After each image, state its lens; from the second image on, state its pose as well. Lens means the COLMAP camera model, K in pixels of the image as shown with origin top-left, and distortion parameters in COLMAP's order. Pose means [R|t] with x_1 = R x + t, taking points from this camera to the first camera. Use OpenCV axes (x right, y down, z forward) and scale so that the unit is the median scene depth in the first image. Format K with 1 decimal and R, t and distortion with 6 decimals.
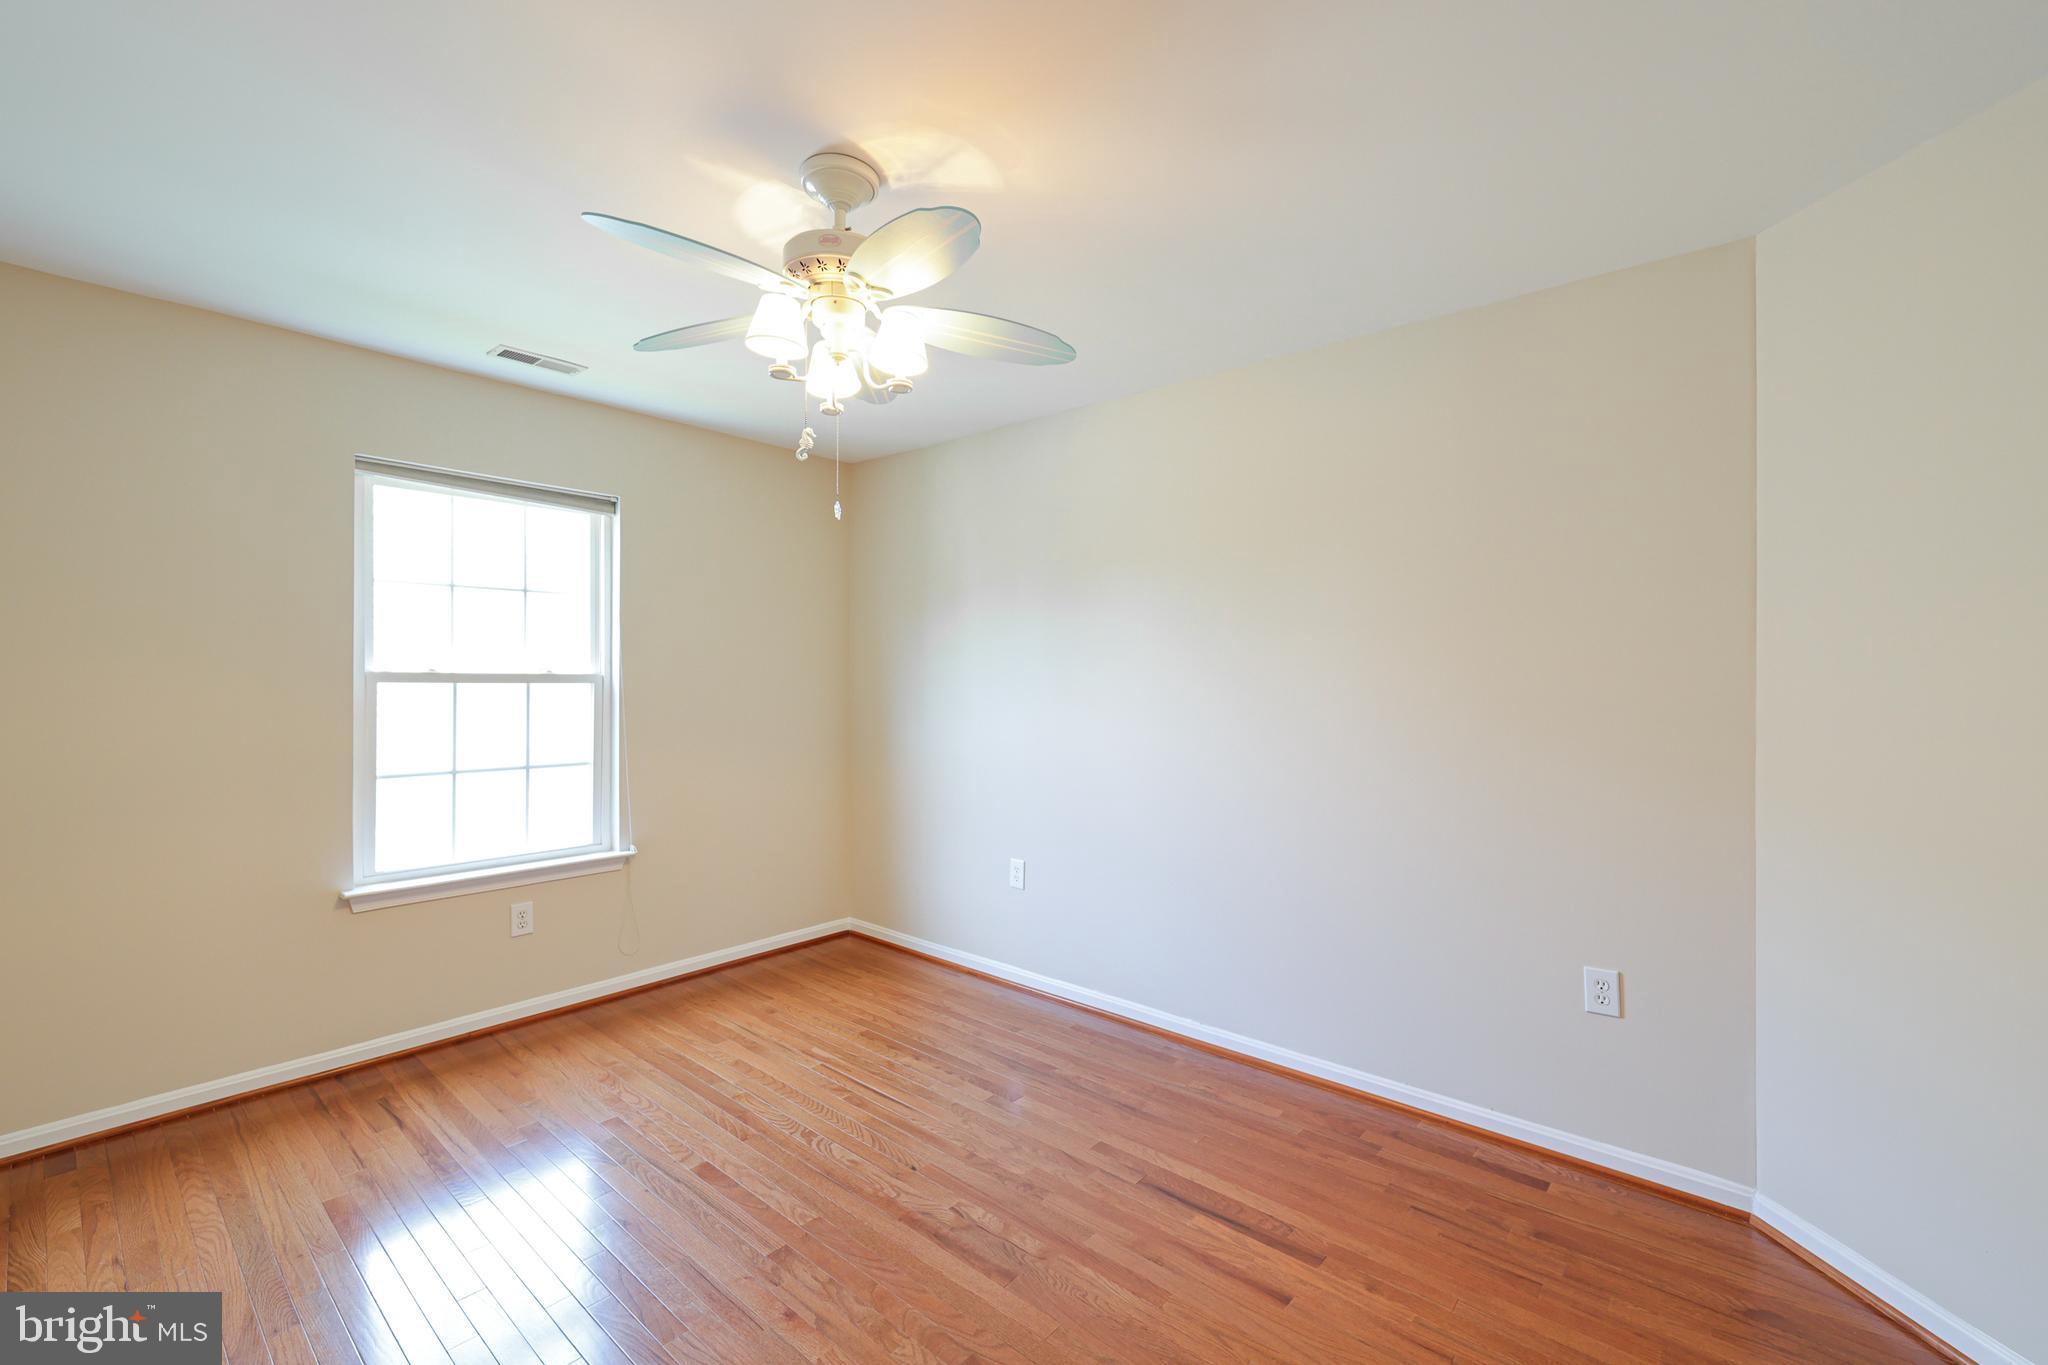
lens RADIAL K [[863.6, 0, 1022.5], [0, 863.6, 677.8], [0, 0, 1]] dist [-0.011249, -0.000144]
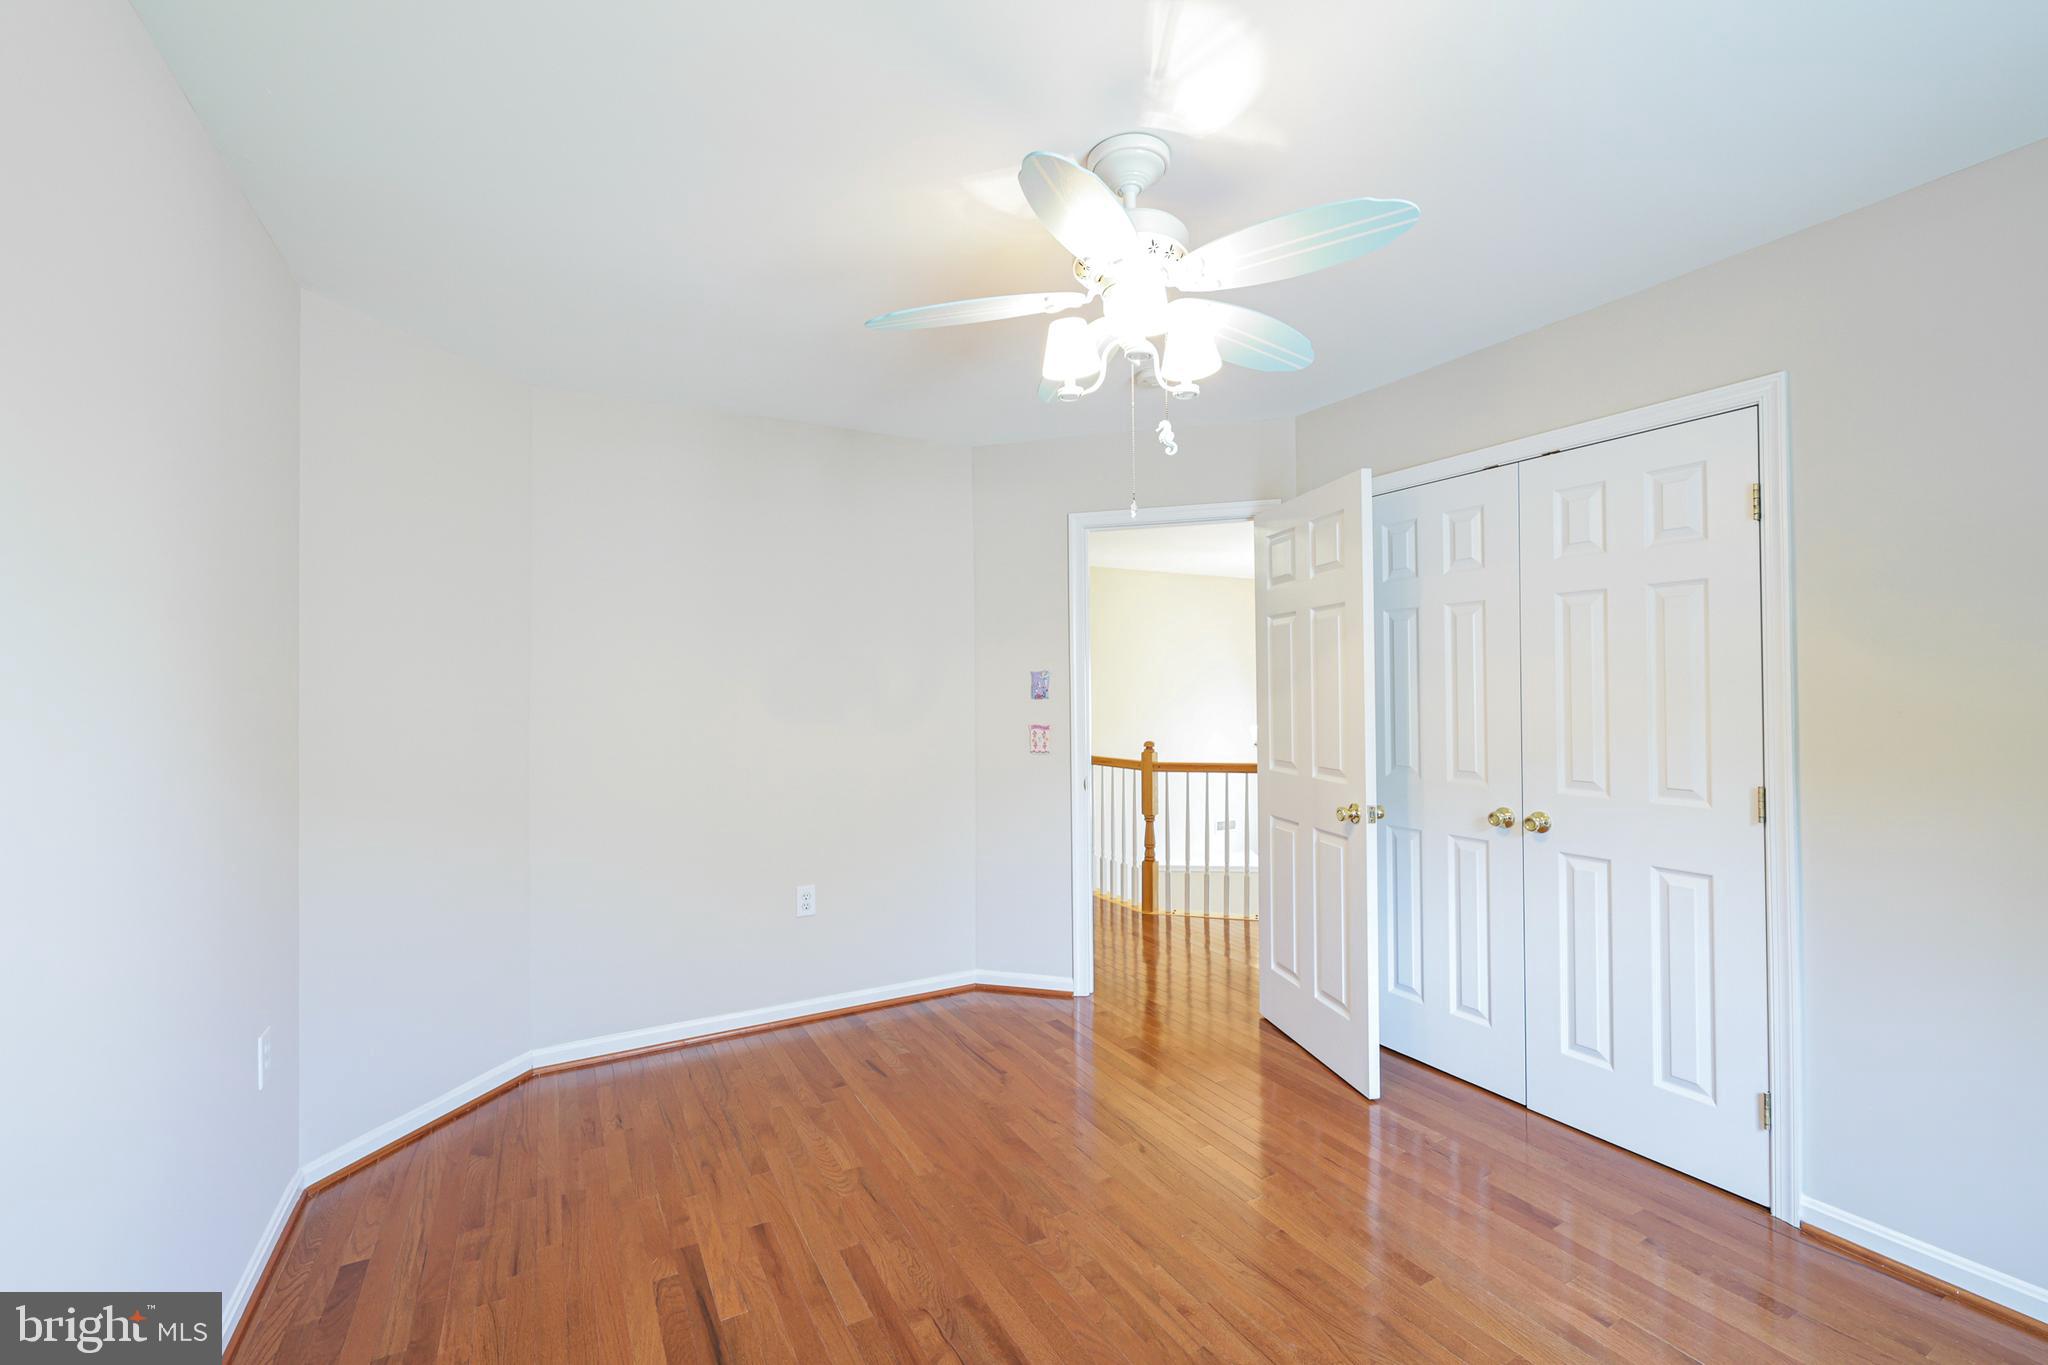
lens RADIAL K [[863.6, 0, 1020.2], [0, 863.6, 683.8], [0, 0, 1]] dist [-0.011249, -0.000144]
pose [[-0.937353, 0.005187, 0.348344, -0.408448], [0.002502, 0.999964, -0.008158, 0.000955], [-0.348373, -0.006775, -0.937331, 1.859809]]
